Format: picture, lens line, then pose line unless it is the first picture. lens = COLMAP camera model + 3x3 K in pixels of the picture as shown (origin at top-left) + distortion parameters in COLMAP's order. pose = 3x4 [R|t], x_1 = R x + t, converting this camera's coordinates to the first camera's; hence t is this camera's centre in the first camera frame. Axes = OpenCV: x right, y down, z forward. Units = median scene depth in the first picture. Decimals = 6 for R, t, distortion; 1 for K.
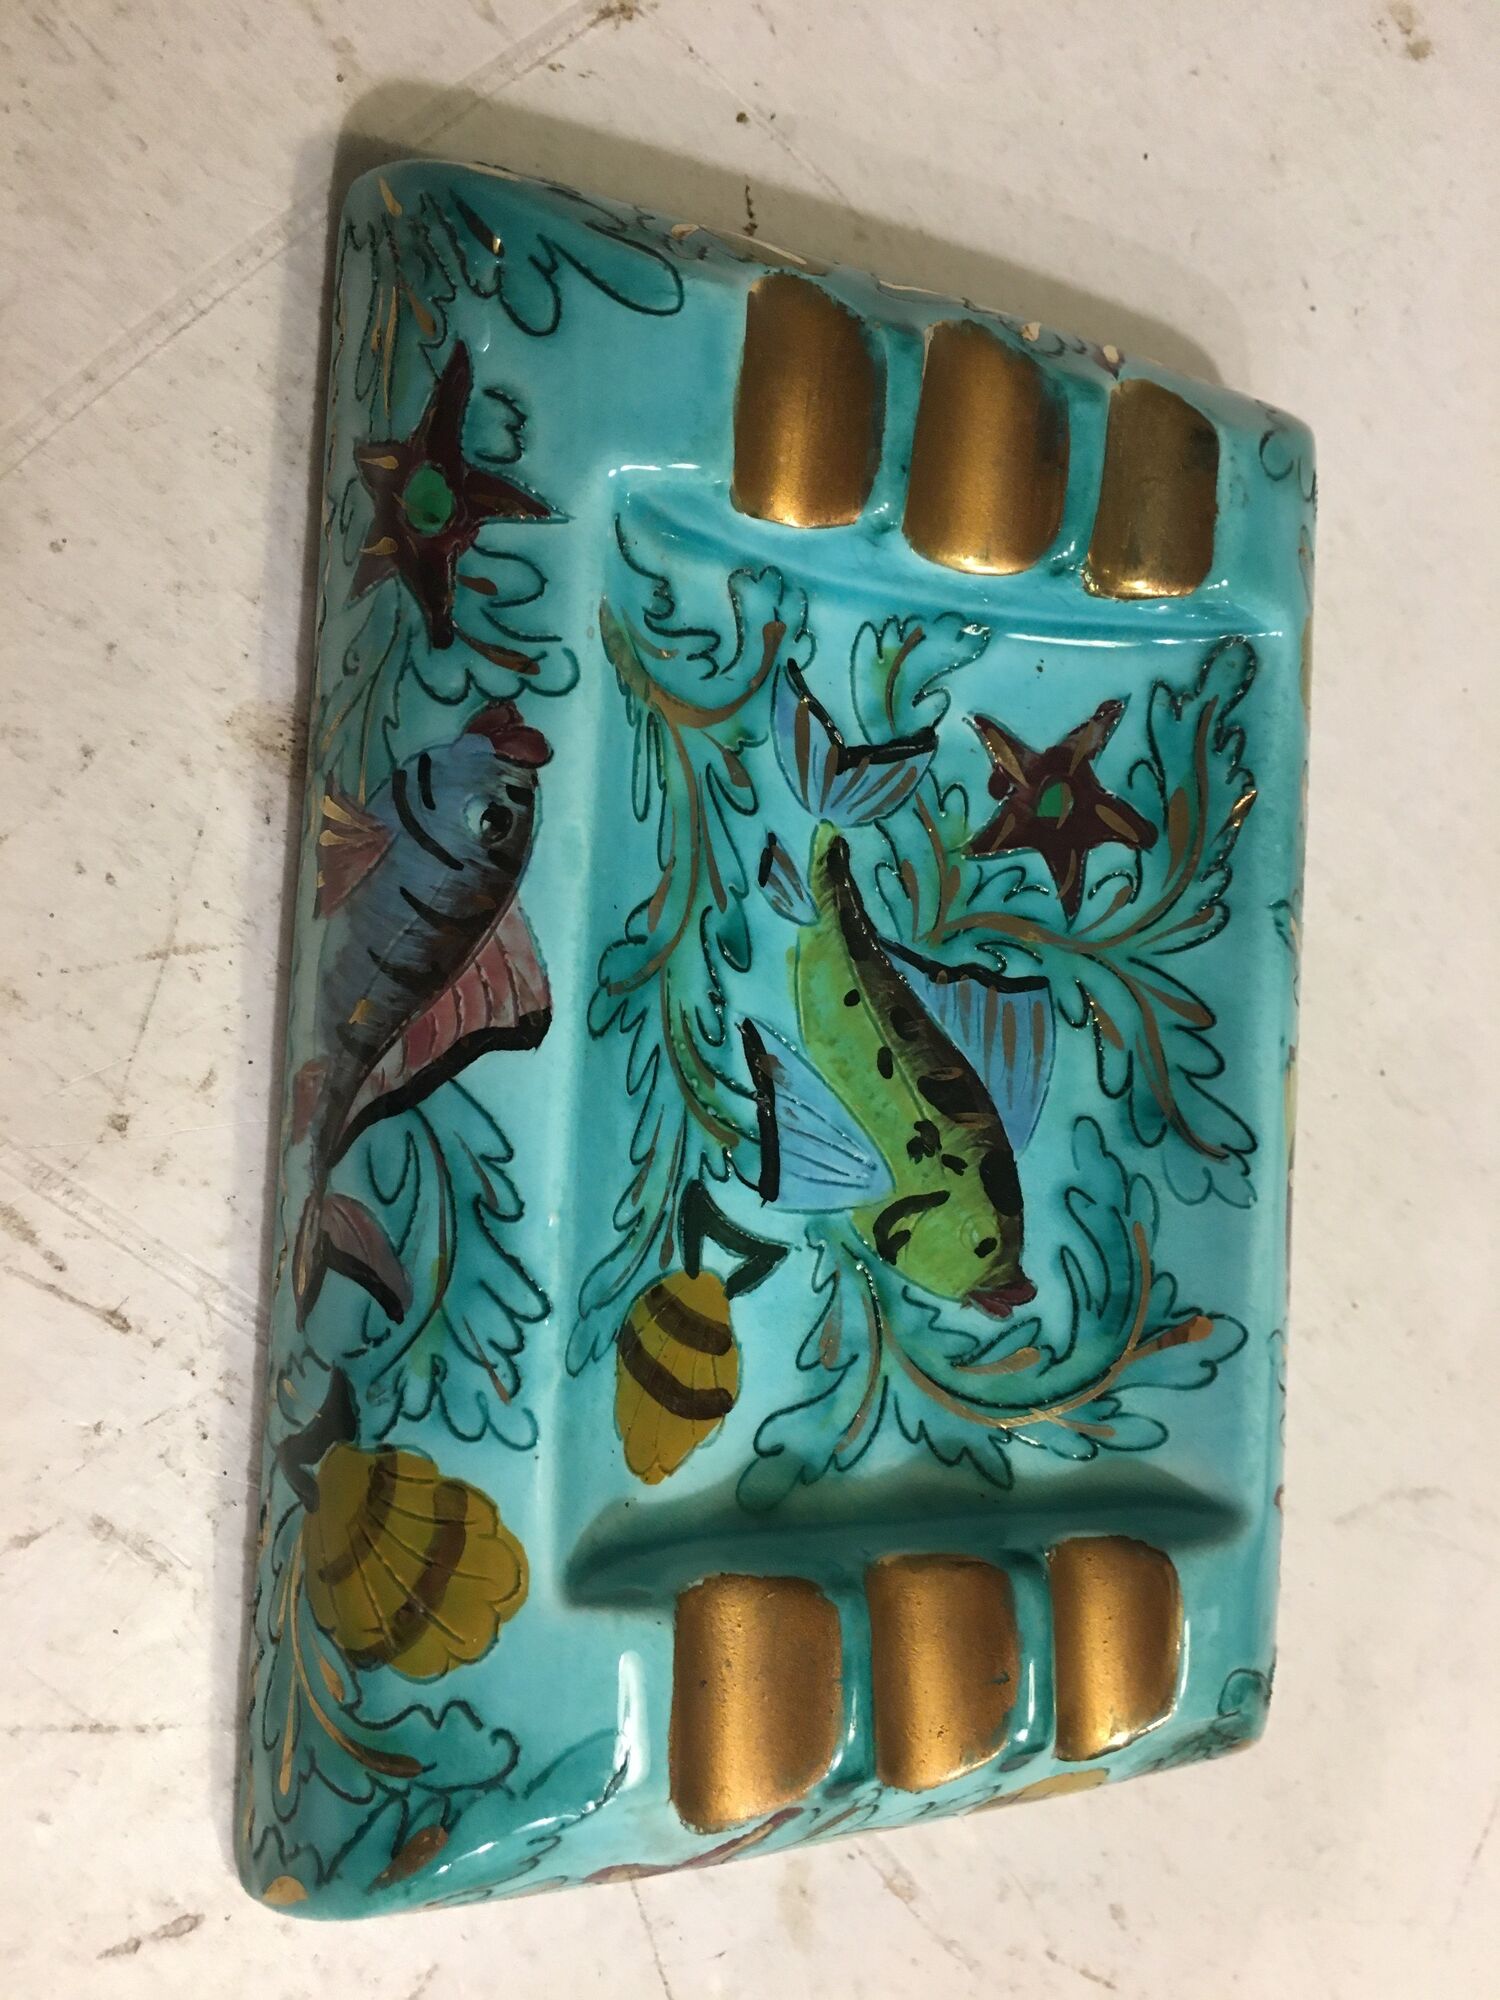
lens RADIAL K [[1723.8, 0, 750.0], [0, 1723.8, 1000.0], [0, 0, 1]] dist [0.094311, -0.156690]
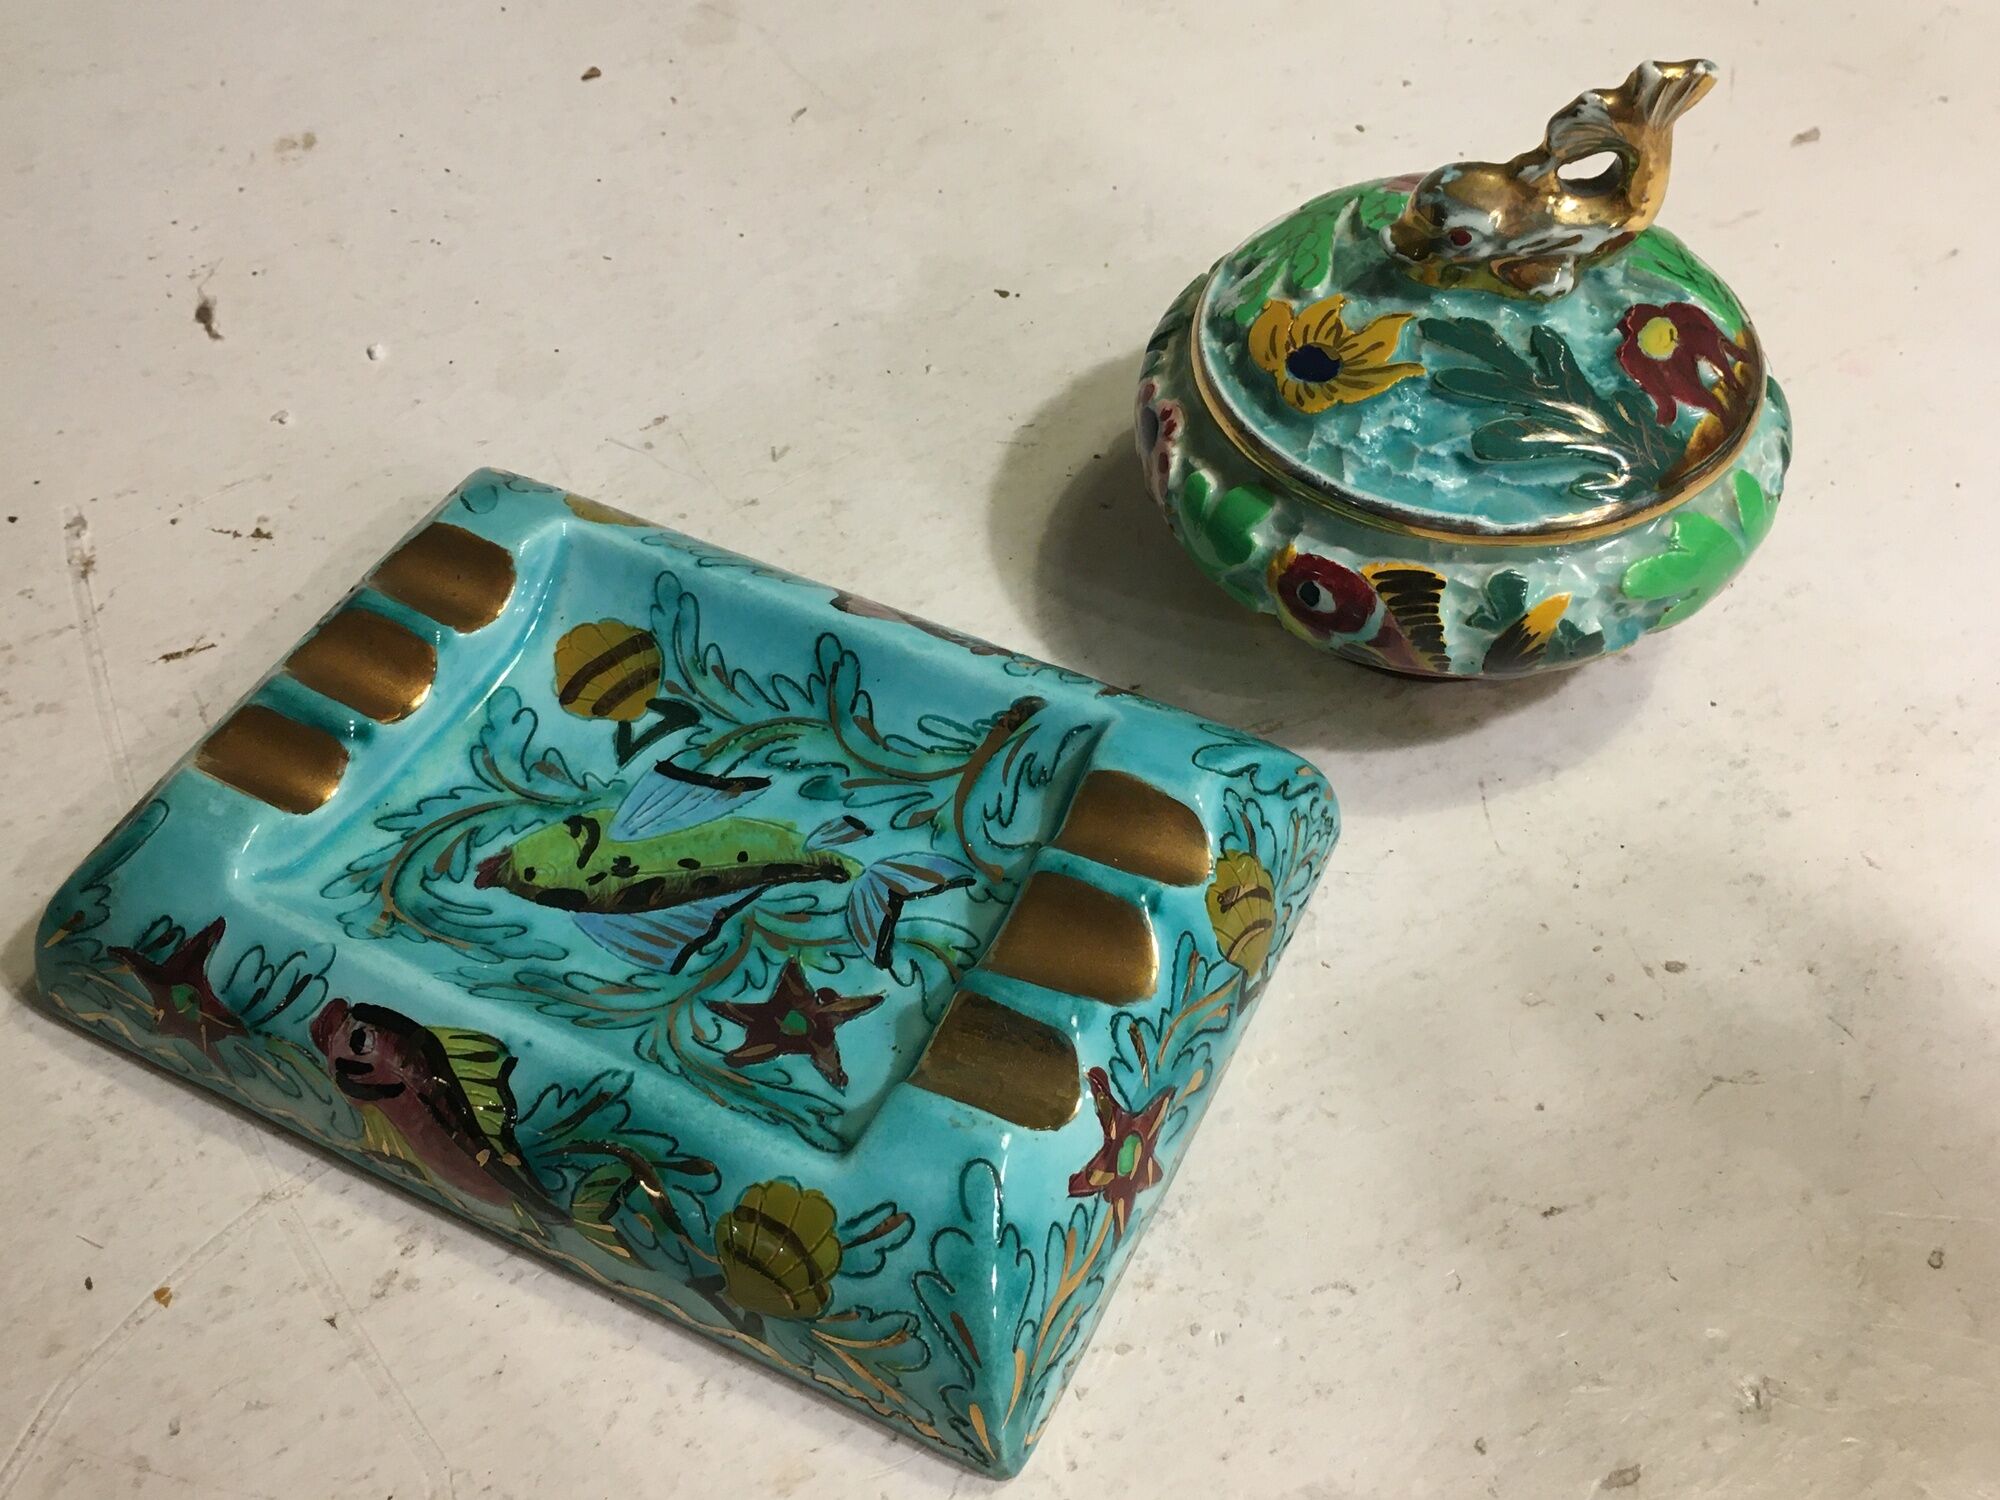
lens RADIAL K [[1963.9, 0, 1000.0], [0, 1963.9, 750.0], [0, 0, 1]] dist [0.052069, -0.013053]
pose [[-0.361352, 0.317806, -0.876598, 1.367480], [-0.918196, -0.284921, 0.275203, -0.613147], [-0.162300, 0.904334, 0.394765, 0.241624]]
